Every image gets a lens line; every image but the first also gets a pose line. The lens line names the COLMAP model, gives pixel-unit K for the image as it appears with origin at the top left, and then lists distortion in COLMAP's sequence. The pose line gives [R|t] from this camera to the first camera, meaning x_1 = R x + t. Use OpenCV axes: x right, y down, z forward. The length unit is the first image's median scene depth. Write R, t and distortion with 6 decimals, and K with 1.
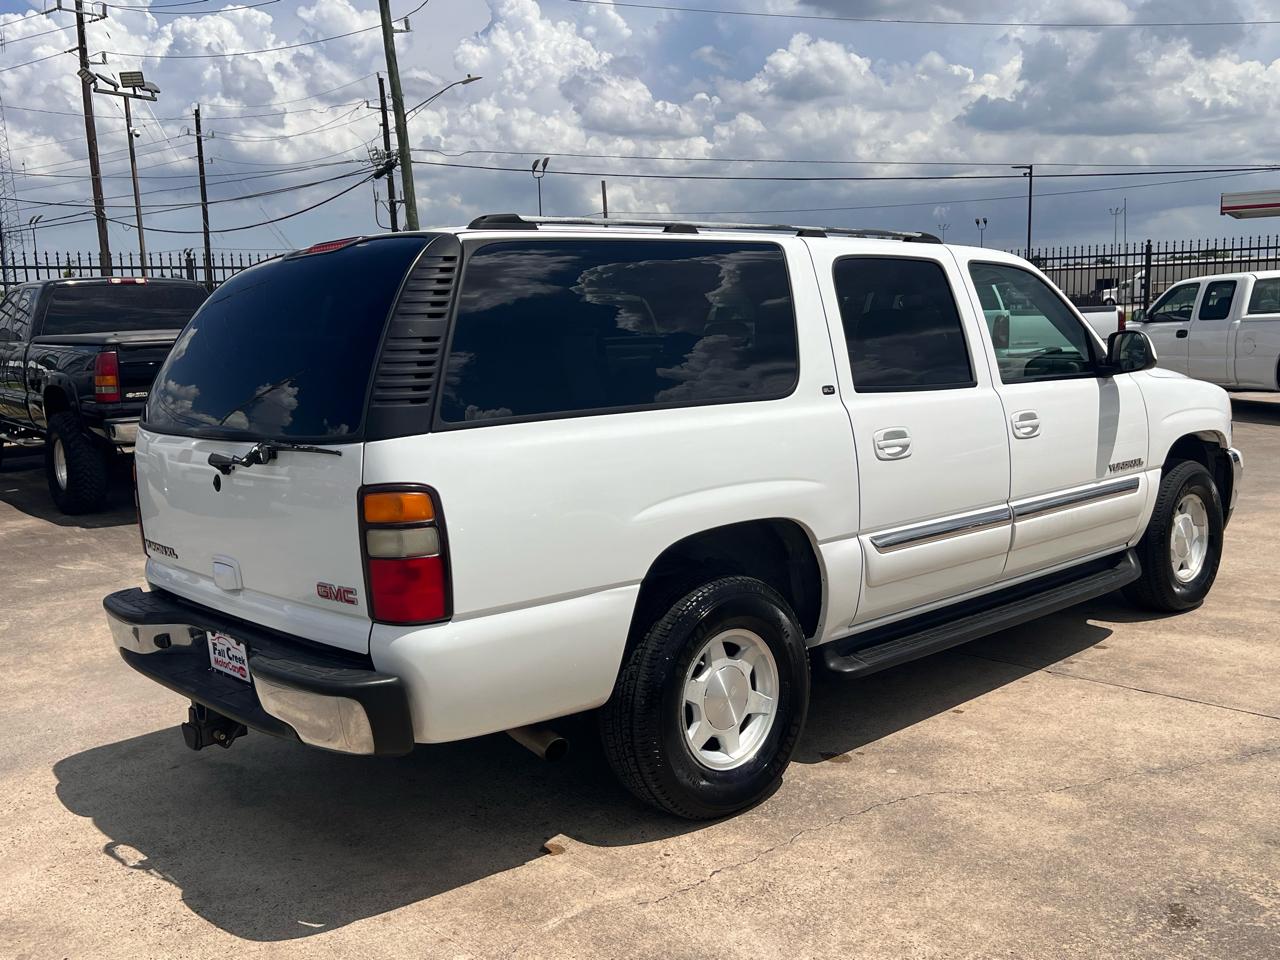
lens RADIAL K [[1186.1, 0, 645.3], [0, 1186.1, 469.4], [0, 0, 1]] dist [0.026648, 0.000000]
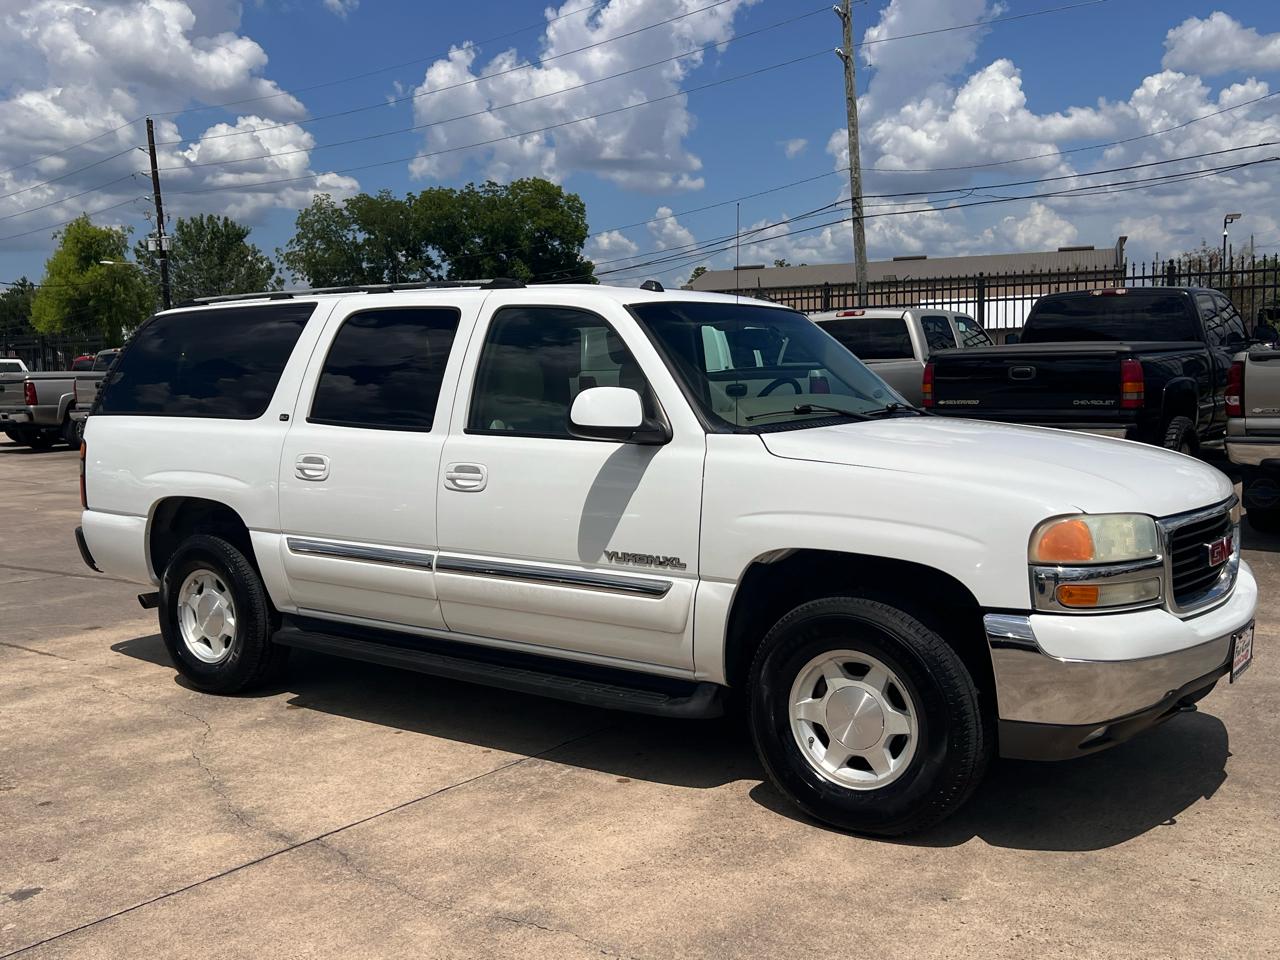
lens RADIAL K [[1264.6, 0, 631.5], [0, 1264.6, 491.9], [0, 0, 1]] dist [0.030617, 0.000000]
pose [[0.187118, 0.130410, -0.973643, 1.551149], [-0.109155, 0.987771, 0.111325, -0.178578], [0.976254, 0.085447, 0.199064, 1.079331]]
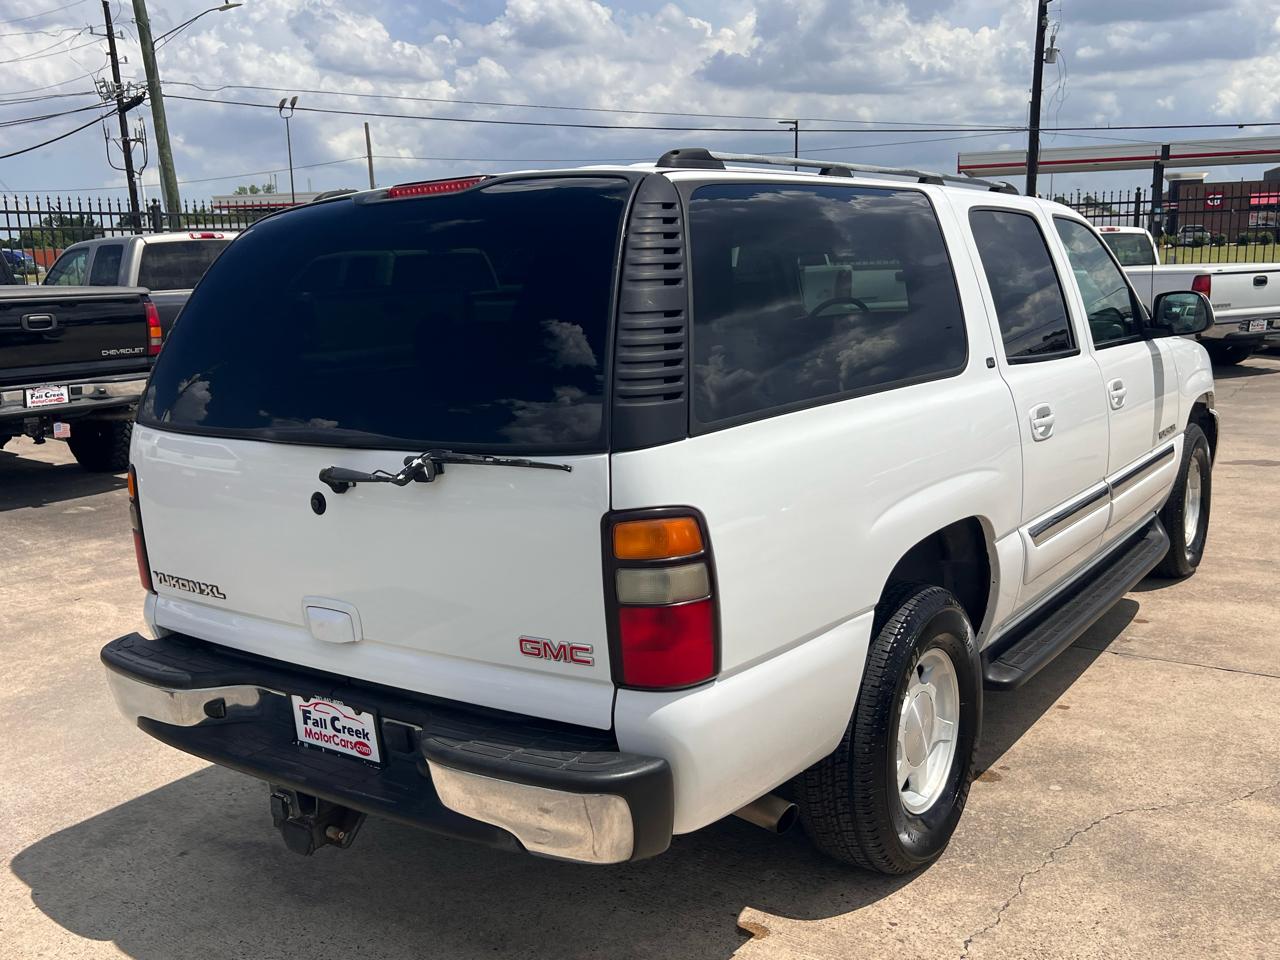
lens RADIAL K [[1186.1, 0, 645.6], [0, 1186.1, 478.9], [0, 0, 1]] dist [0.026648, 0.000000]
pose [[0.978220, -0.034603, 0.204668, -0.267694], [0.024818, 0.998431, 0.050187, -0.031705], [-0.206084, -0.044014, 0.977544, 0.190872]]
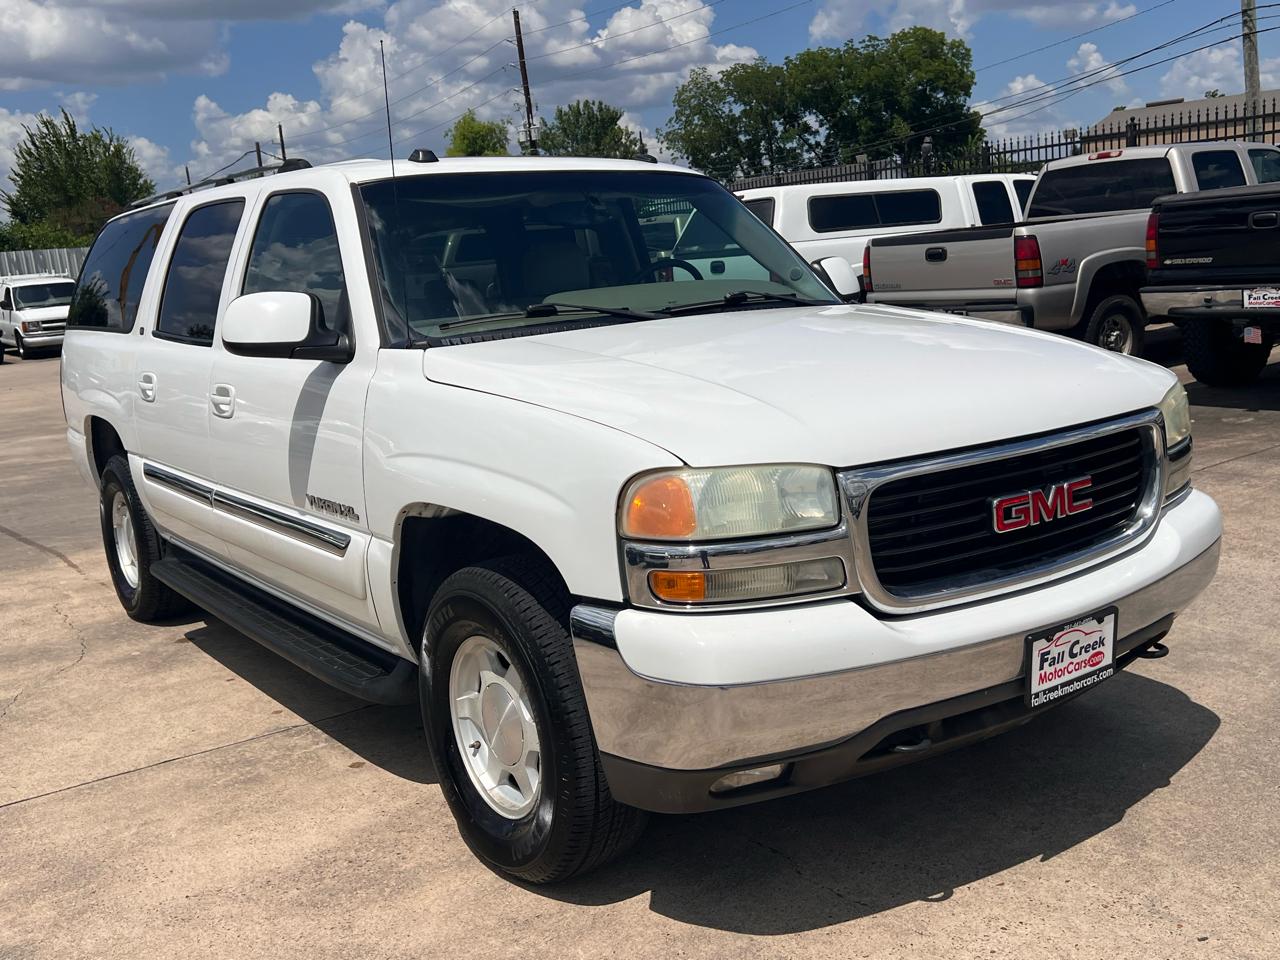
lens RADIAL K [[1264.6, 0, 639.8], [0, 1264.6, 484.6], [0, 0, 1]] dist [0.030617, 0.000000]
pose [[-0.120977, 0.222601, -0.967375, 1.333615], [-0.044852, 0.972311, 0.229346, -0.227414], [0.991642, 0.071134, -0.107643, 1.606417]]
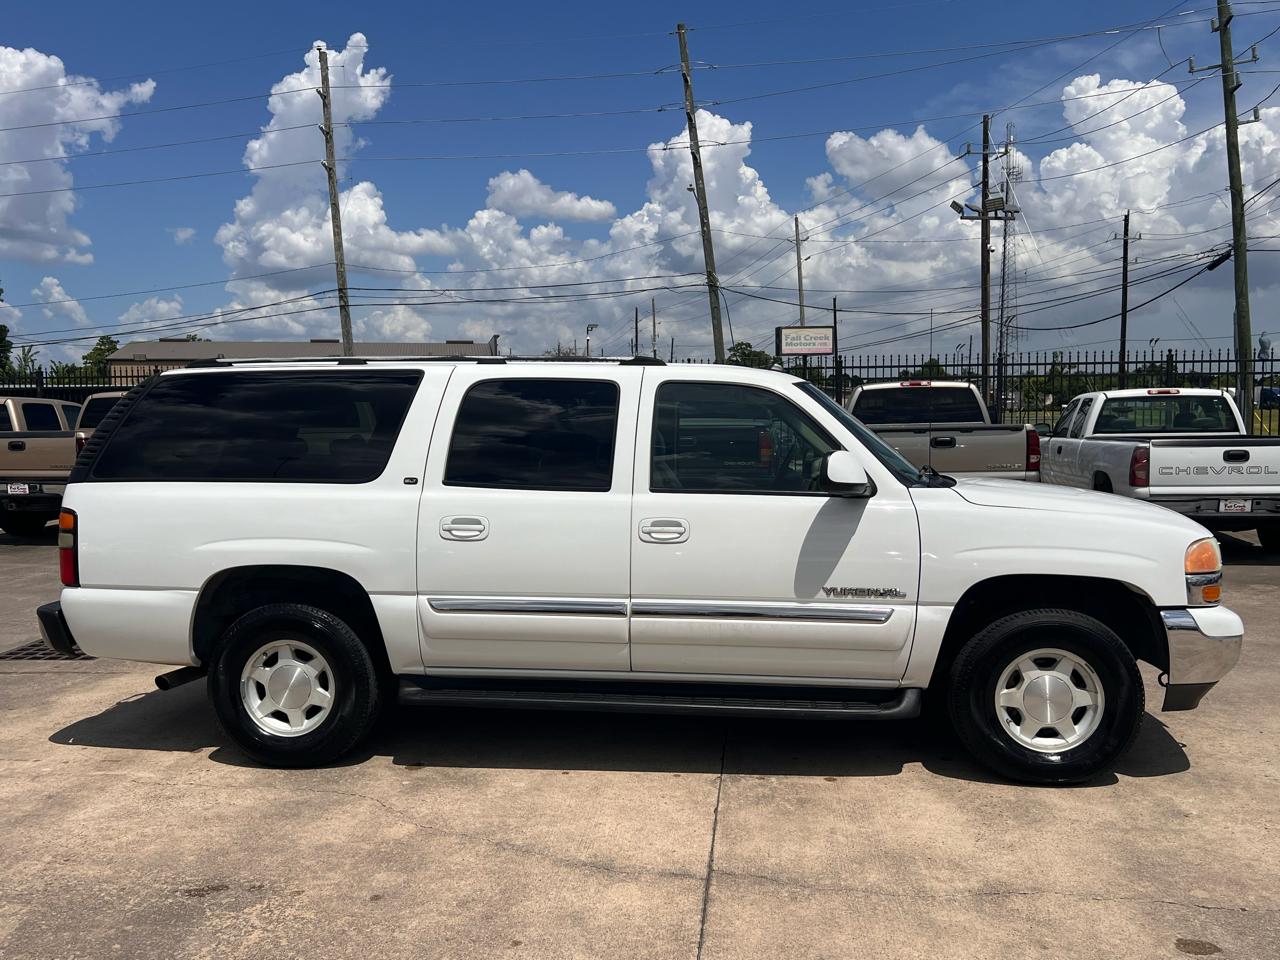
lens RADIAL K [[1057.5, 0, 637.0], [0, 1057.5, 488.5], [0, 0, 1]] dist [0.042619, -0.045699]
pose [[0.661418, 0.077585, -0.745994, 1.178742], [-0.110293, 0.993884, 0.005578, -0.091881], [0.741864, 0.078588, 0.665930, 0.394759]]
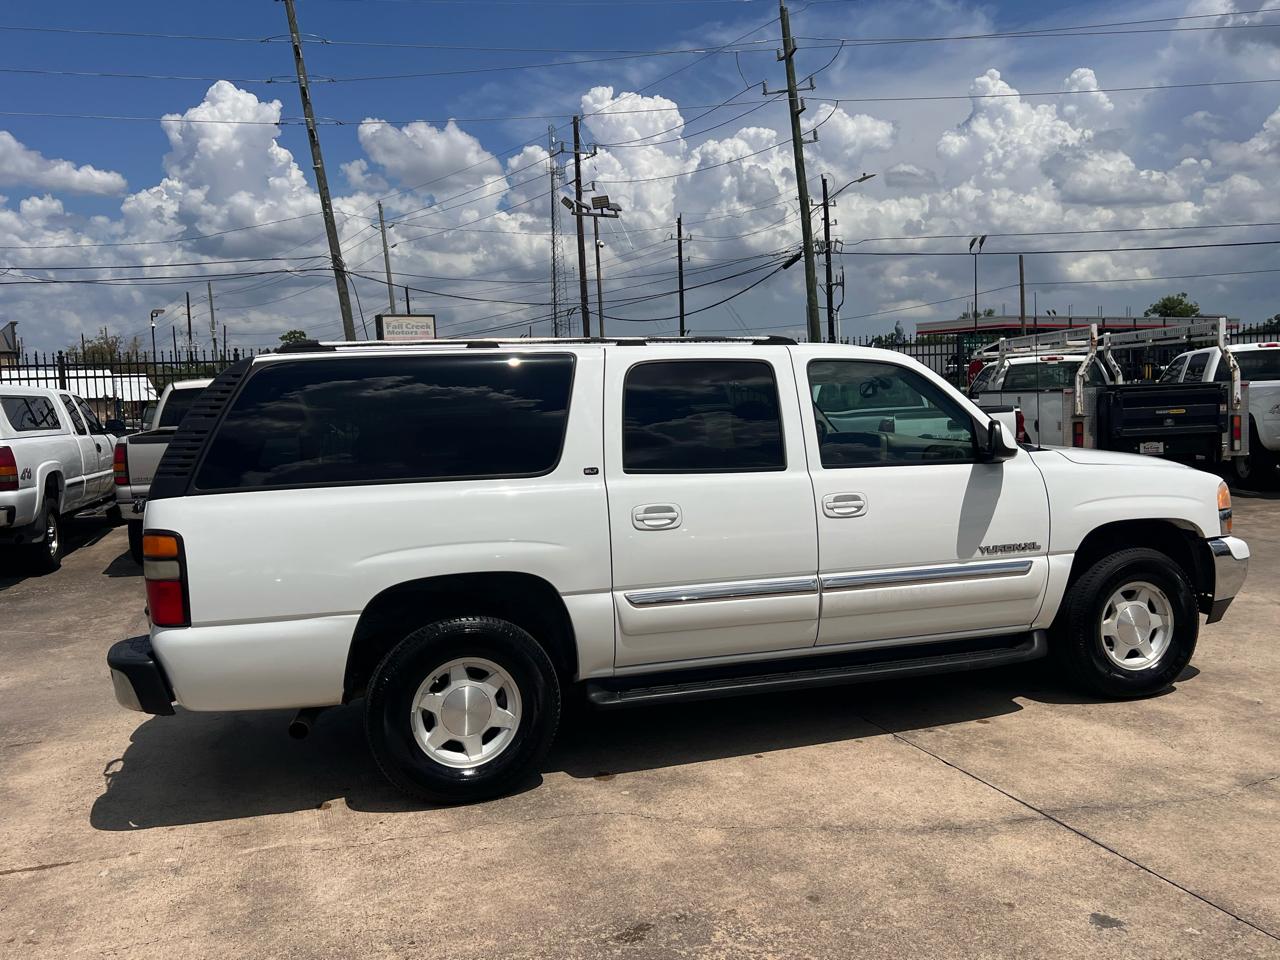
lens RADIAL K [[1057.5, 0, 636.8], [0, 1057.5, 478.1], [0, 0, 1]] dist [0.042619, -0.045699]
pose [[0.910011, 0.030479, -0.413463, 0.637657], [-0.046080, 0.998551, -0.027809, -0.031401], [0.412016, 0.044359, 0.910096, 0.024168]]
